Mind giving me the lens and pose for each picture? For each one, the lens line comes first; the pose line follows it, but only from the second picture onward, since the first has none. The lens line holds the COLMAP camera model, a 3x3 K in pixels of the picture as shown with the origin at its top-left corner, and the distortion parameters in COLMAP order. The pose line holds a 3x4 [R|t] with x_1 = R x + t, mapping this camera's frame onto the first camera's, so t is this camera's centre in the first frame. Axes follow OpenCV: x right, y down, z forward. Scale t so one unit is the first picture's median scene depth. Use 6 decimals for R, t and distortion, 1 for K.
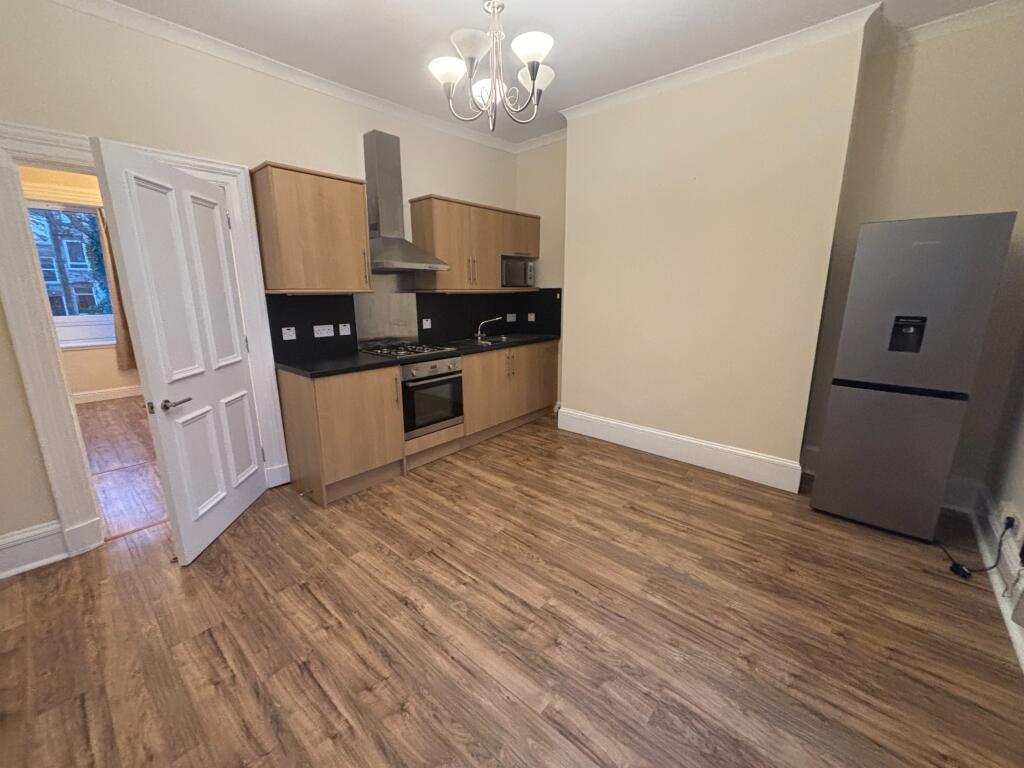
lens RADIAL K [[414.6, 0, 503.6], [0, 414.6, 379.7], [0, 0, 1]] dist [0.012824, -0.000088]
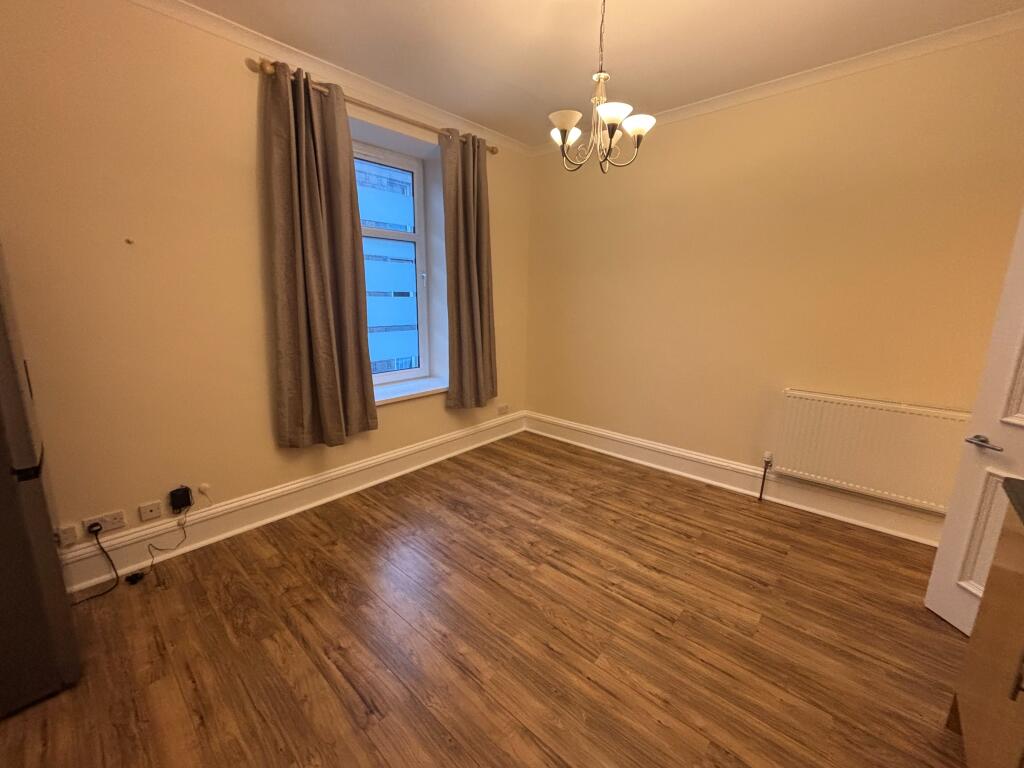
lens RADIAL K [[414.6, 0, 503.6], [0, 414.6, 379.7], [0, 0, 1]] dist [0.012824, -0.000088]
pose [[-0.999914, -0.003151, 0.012694, 0.168863], [0.002342, 0.911724, 0.410796, -0.404659], [-0.012868, 0.410791, -0.911639, 1.702186]]
